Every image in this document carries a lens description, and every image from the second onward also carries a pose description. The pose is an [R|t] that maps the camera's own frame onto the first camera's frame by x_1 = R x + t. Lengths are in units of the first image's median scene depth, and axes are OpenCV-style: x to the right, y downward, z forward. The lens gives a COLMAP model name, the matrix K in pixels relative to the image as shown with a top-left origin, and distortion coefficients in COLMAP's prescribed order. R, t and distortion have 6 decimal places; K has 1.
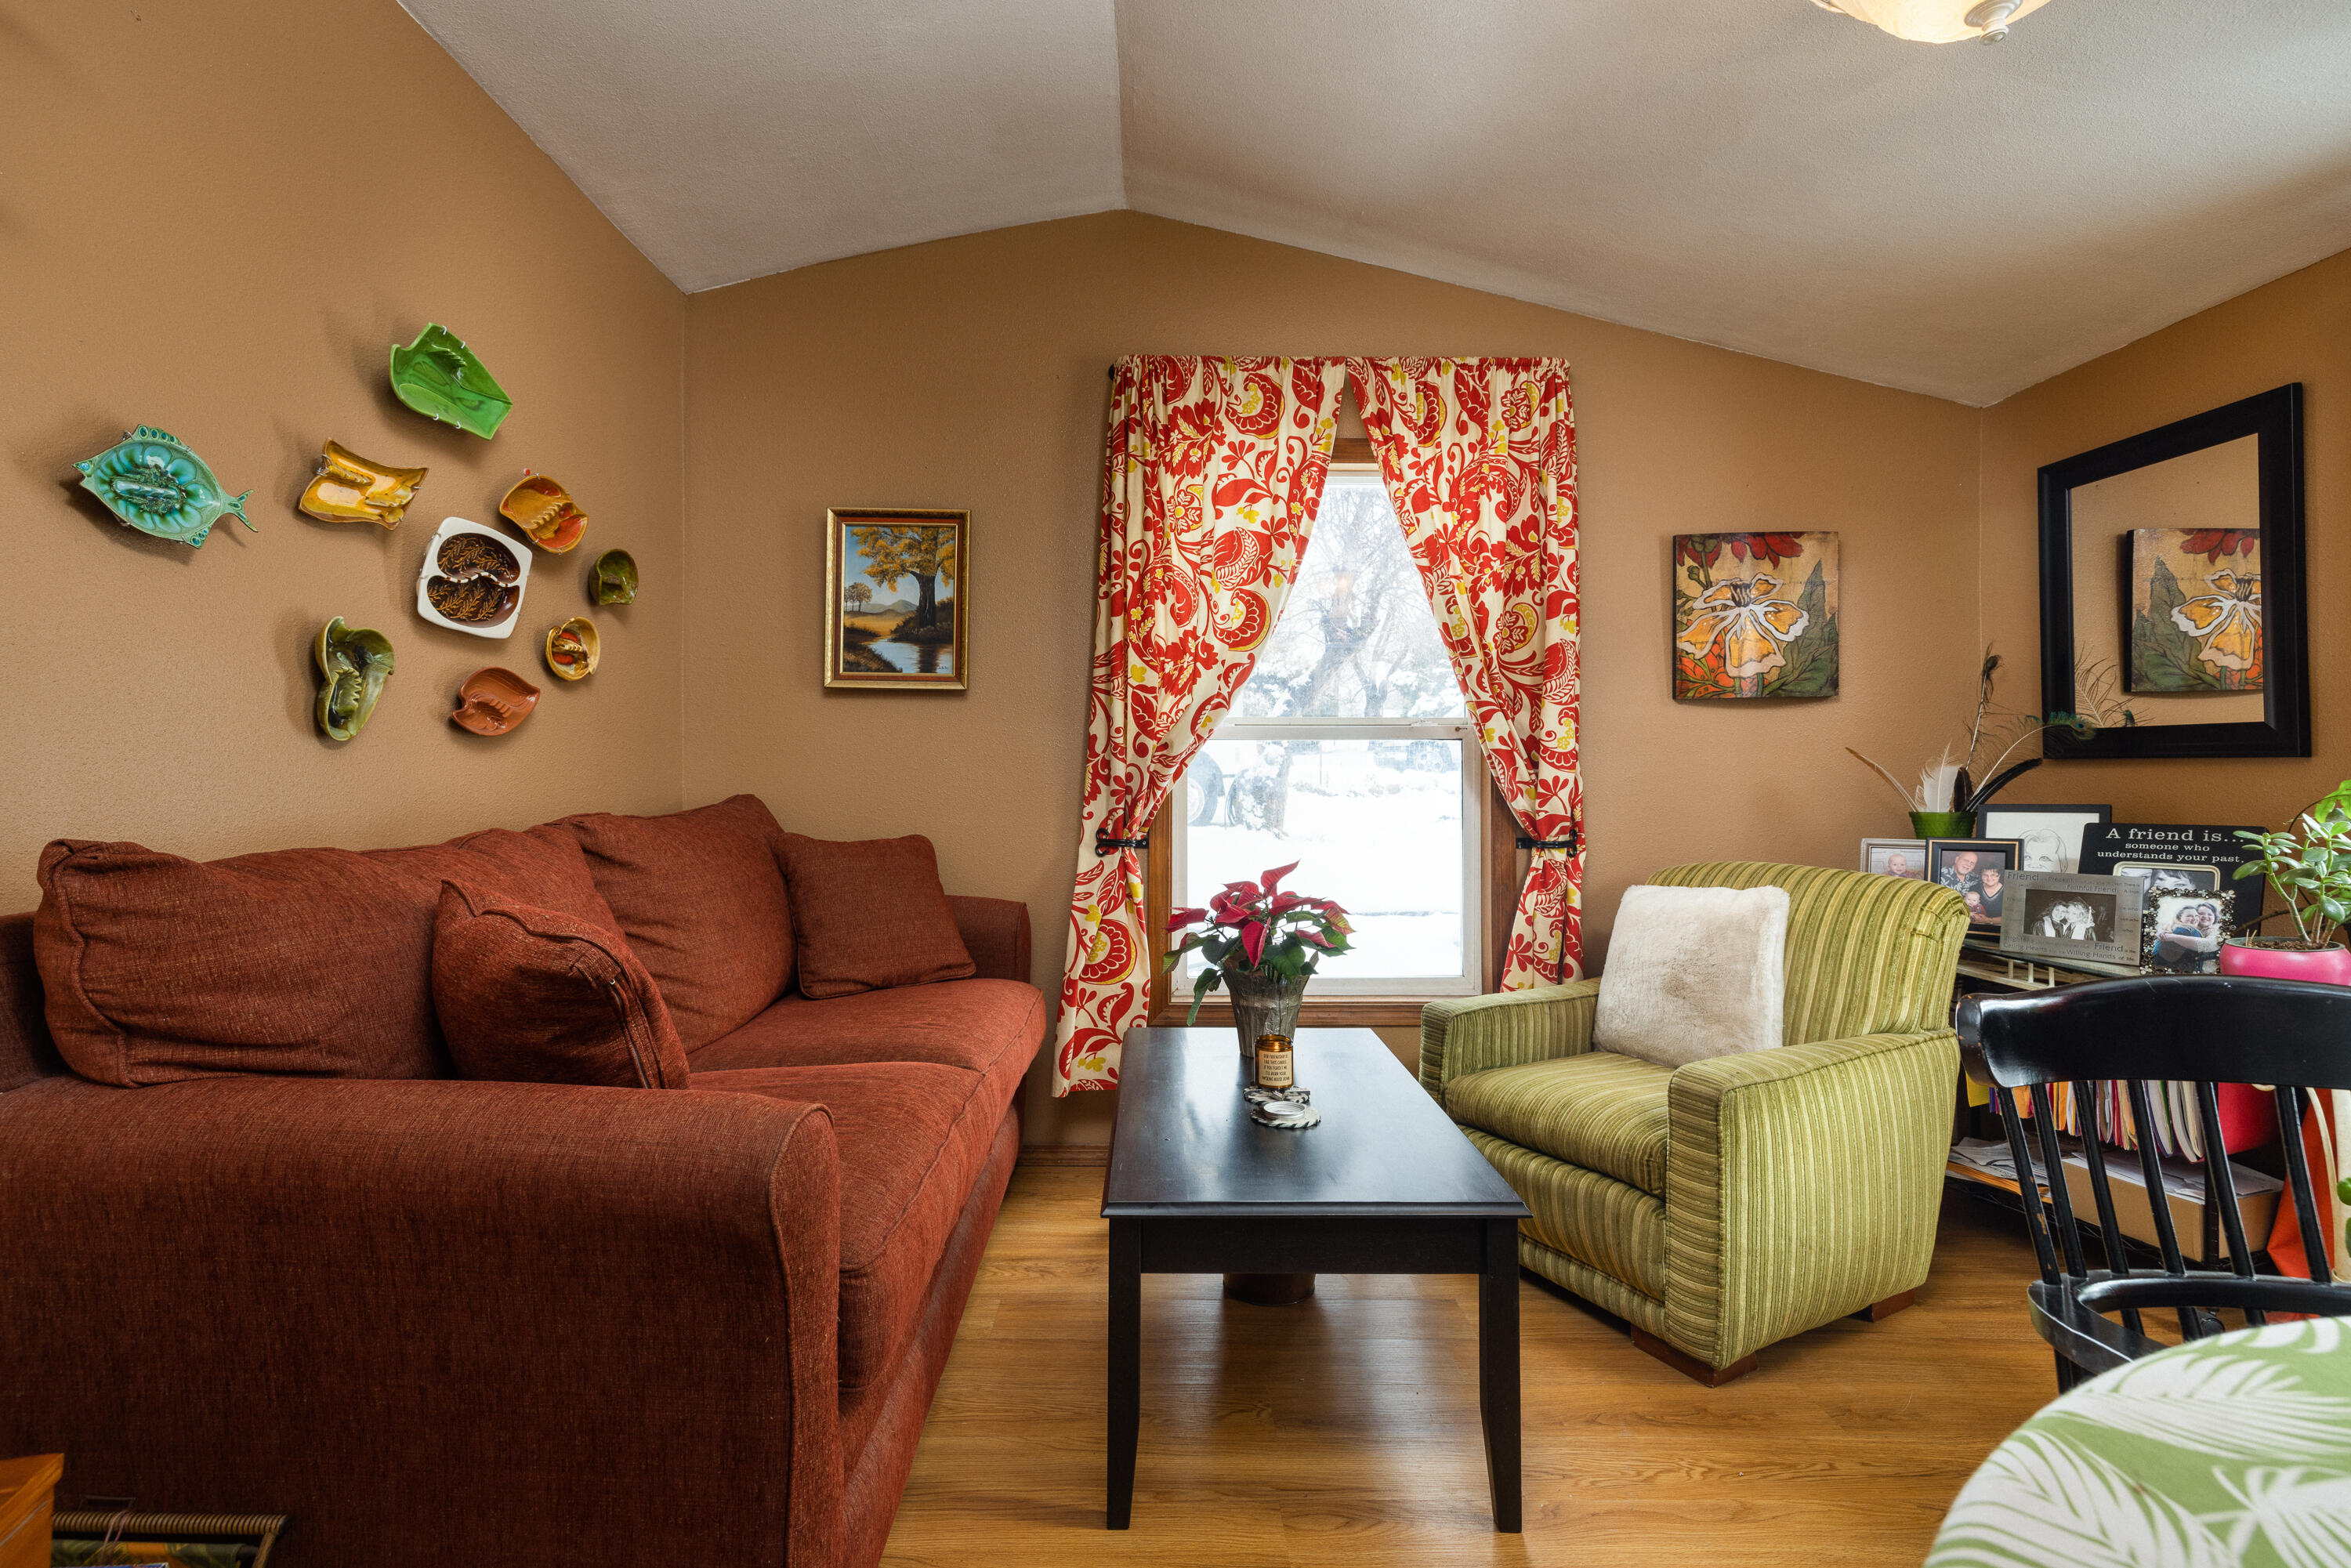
lens RADIAL K [[1040.4, 0, 1173.9], [0, 1040.4, 752.9], [0, 0, 1]] dist [-0.002184, -0.000123]
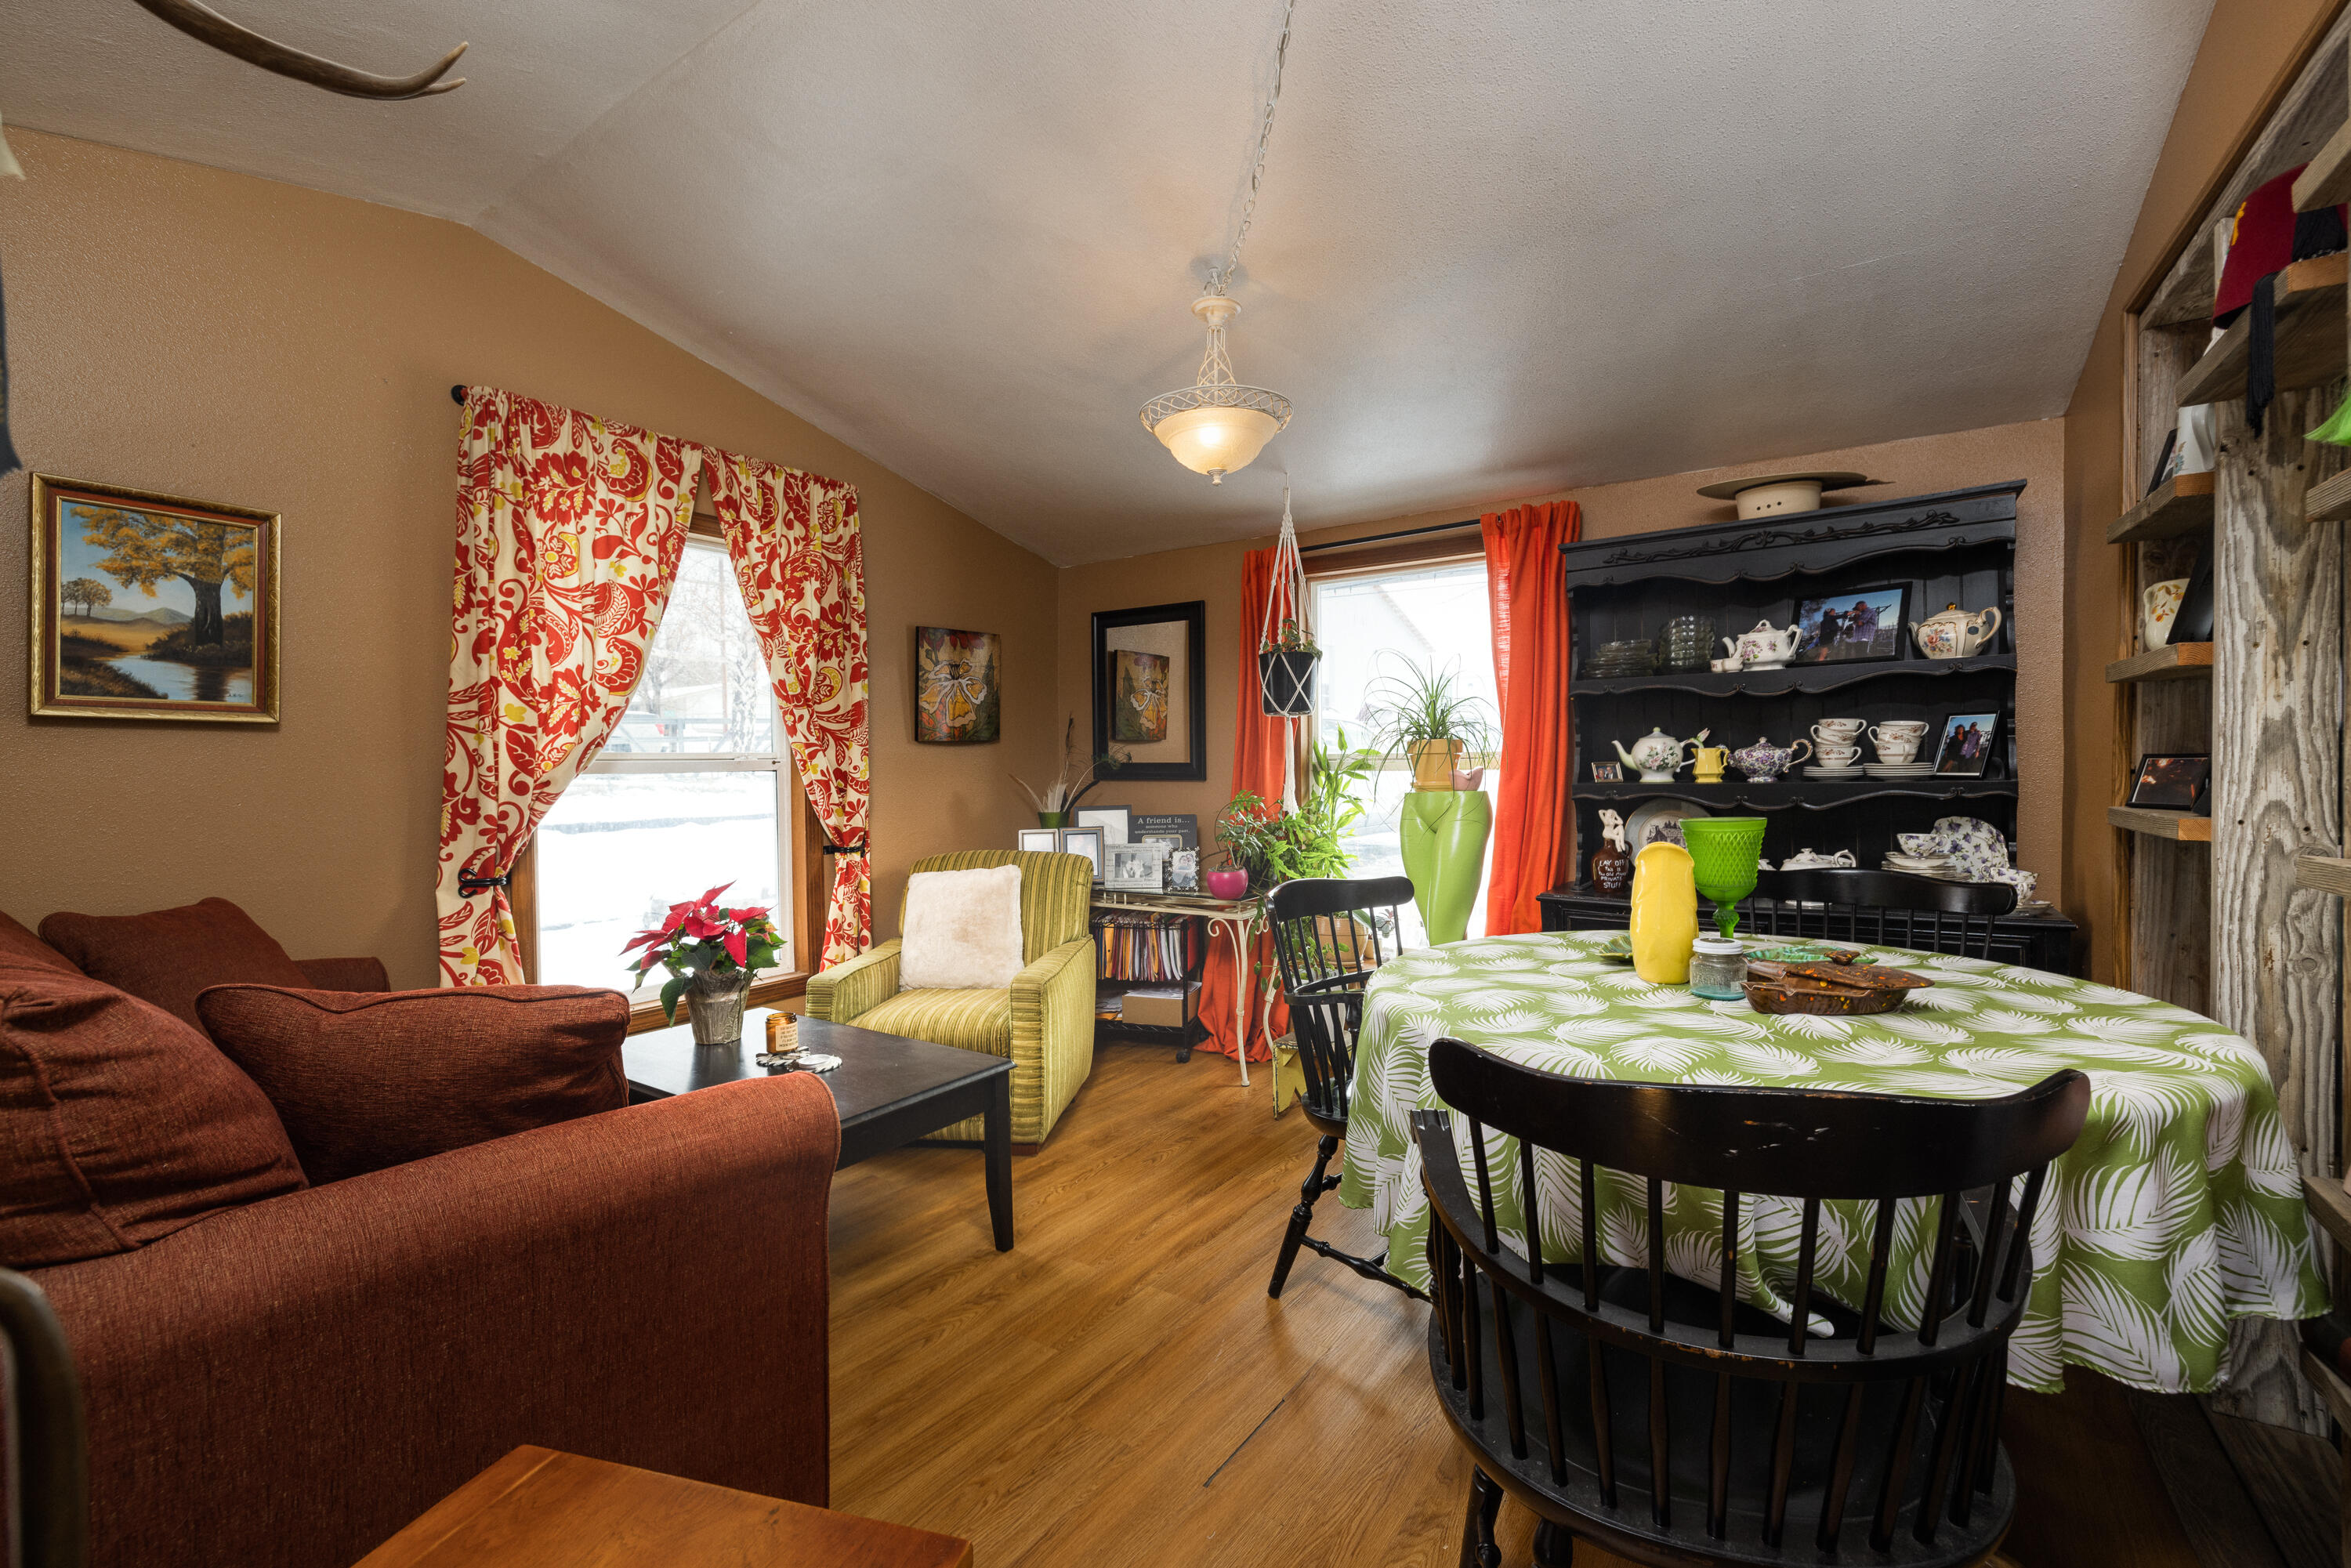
lens RADIAL K [[1013.2, 0, 1186.1], [0, 1013.2, 778.6], [0, 0, 1]] dist [-0.000025, 0.000167]
pose [[0.563216, -0.020657, 0.826052, -0.474163], [-0.007532, 0.999518, 0.030130, -0.046128], [-0.826276, -0.023191, 0.562788, -0.092620]]
